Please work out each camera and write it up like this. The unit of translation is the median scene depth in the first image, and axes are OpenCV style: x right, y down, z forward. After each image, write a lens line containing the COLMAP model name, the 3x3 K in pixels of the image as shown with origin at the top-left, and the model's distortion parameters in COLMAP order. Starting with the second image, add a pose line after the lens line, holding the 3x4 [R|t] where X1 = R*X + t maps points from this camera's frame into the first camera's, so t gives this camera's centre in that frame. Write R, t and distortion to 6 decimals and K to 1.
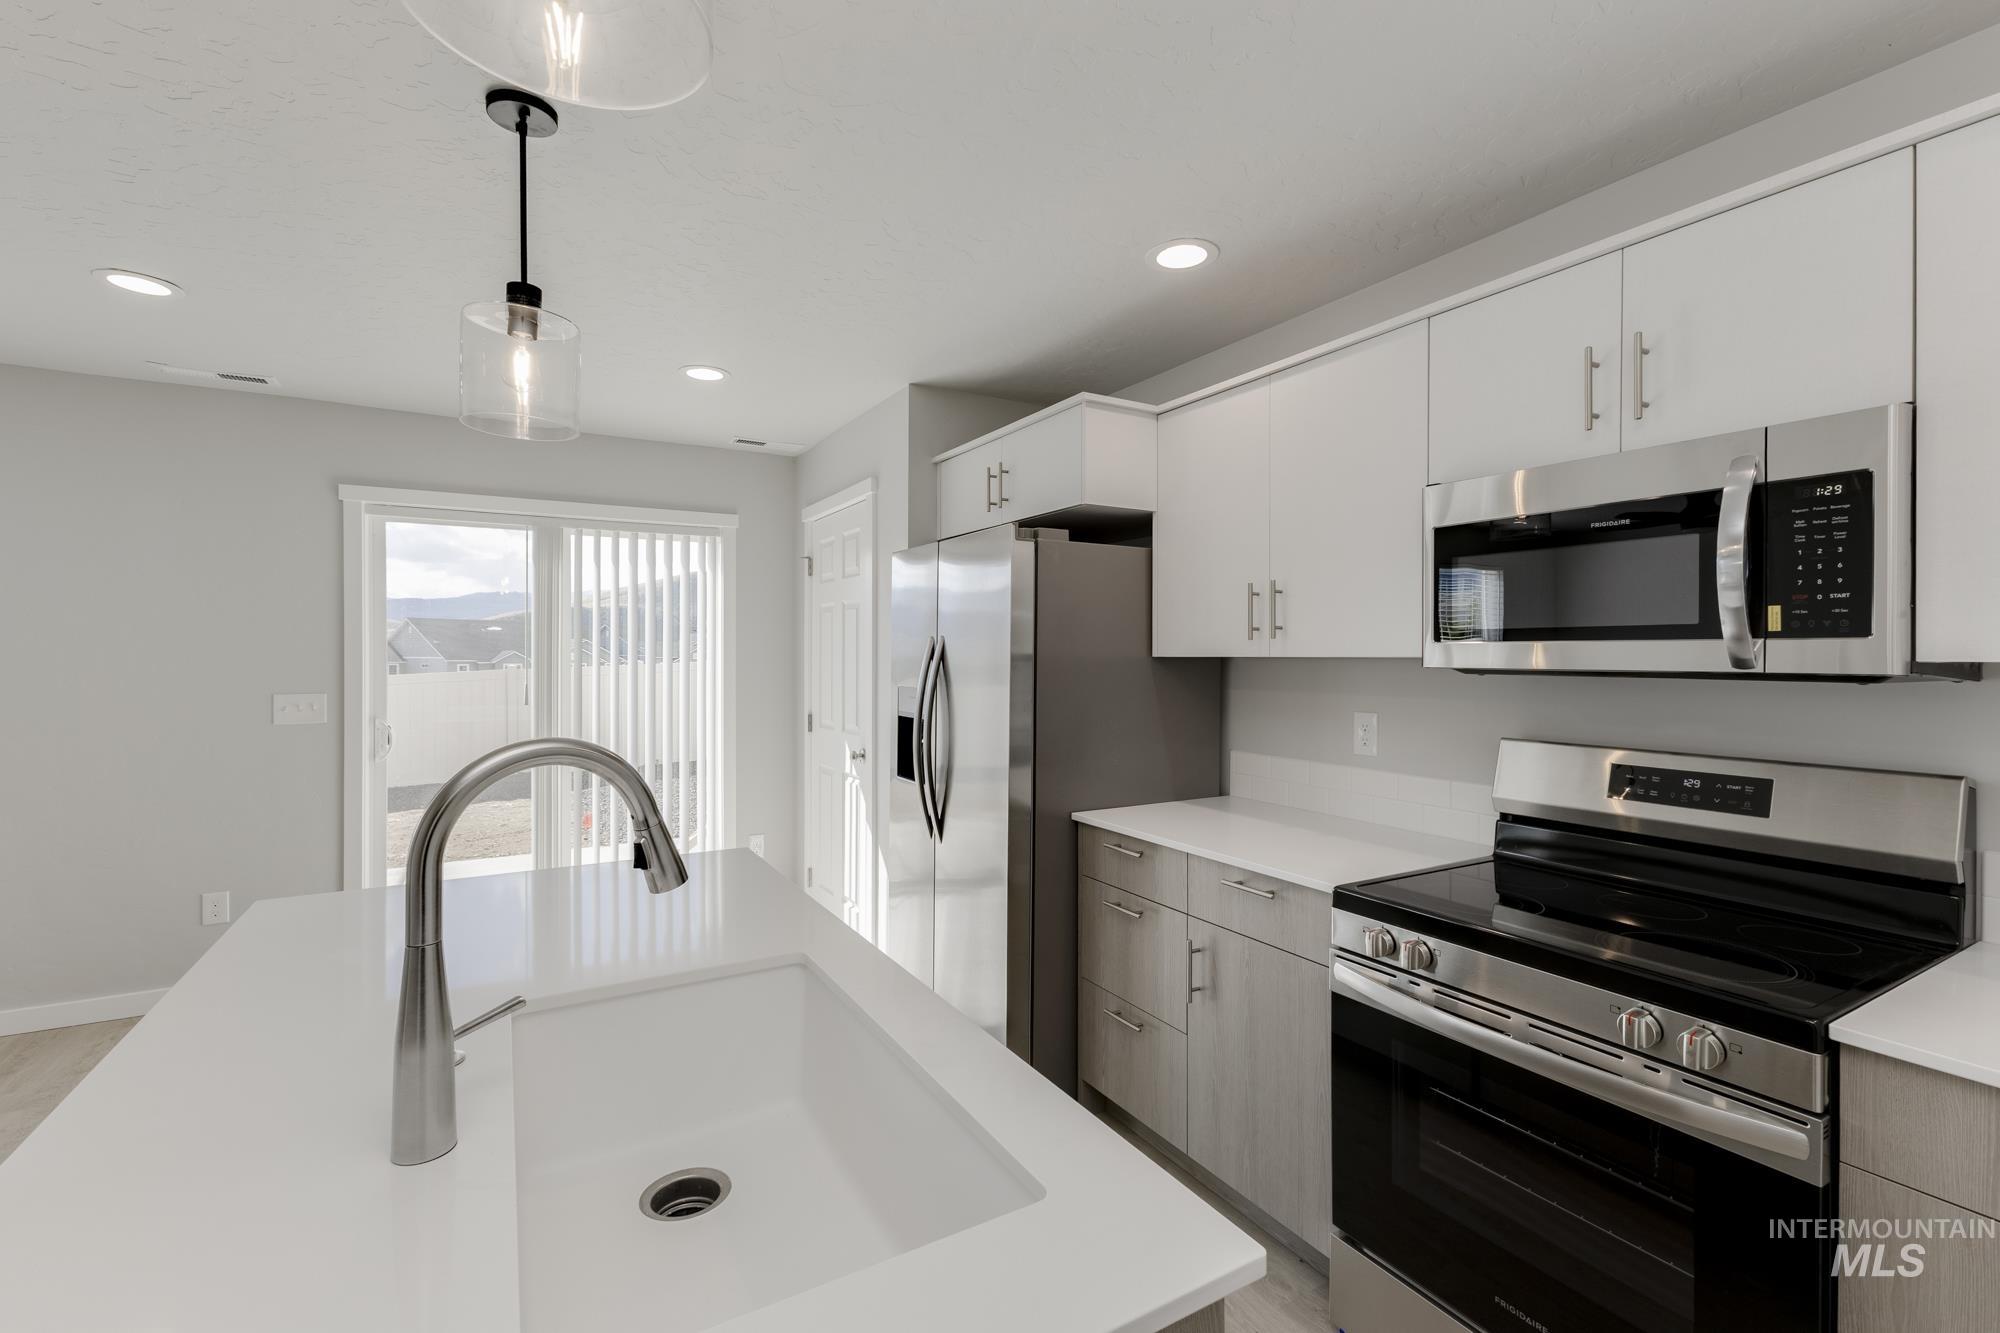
lens RADIAL K [[905.0, 0, 1003.5], [0, 905.0, 665.8], [0, 0, 1]] dist [0.001894, 0.000550]
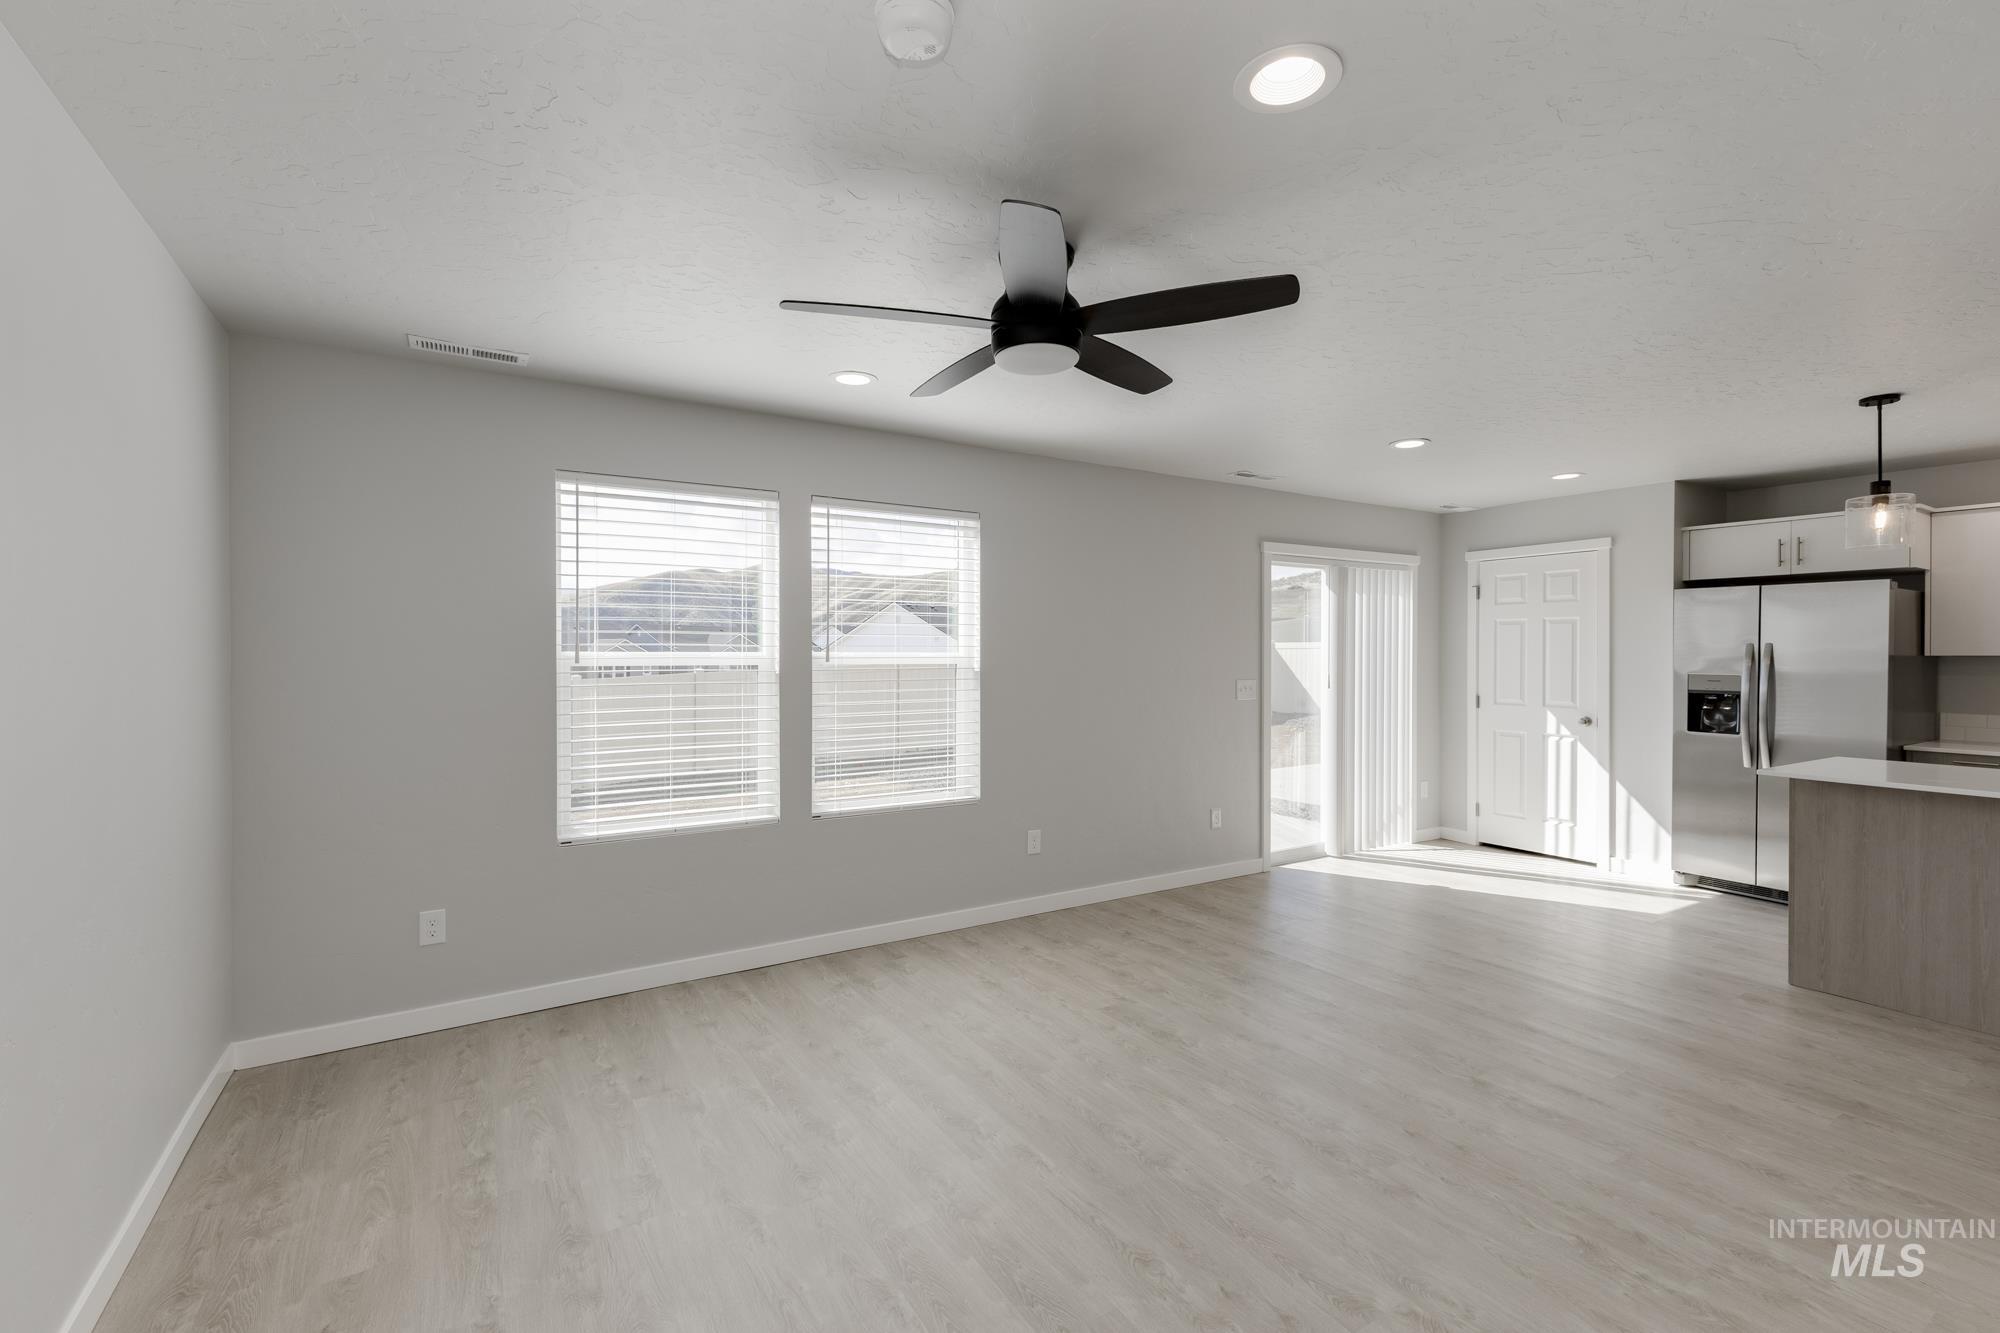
lens RADIAL K [[905.0, 0, 1003.6], [0, 905.0, 658.2], [0, 0, 1]] dist [0.001894, 0.000550]
pose [[0.999995, -0.000147, 0.003110, -1.177141], [0.000171, 0.999970, -0.007735, 0.006533], [-0.003109, 0.007735, 0.999965, -0.520871]]
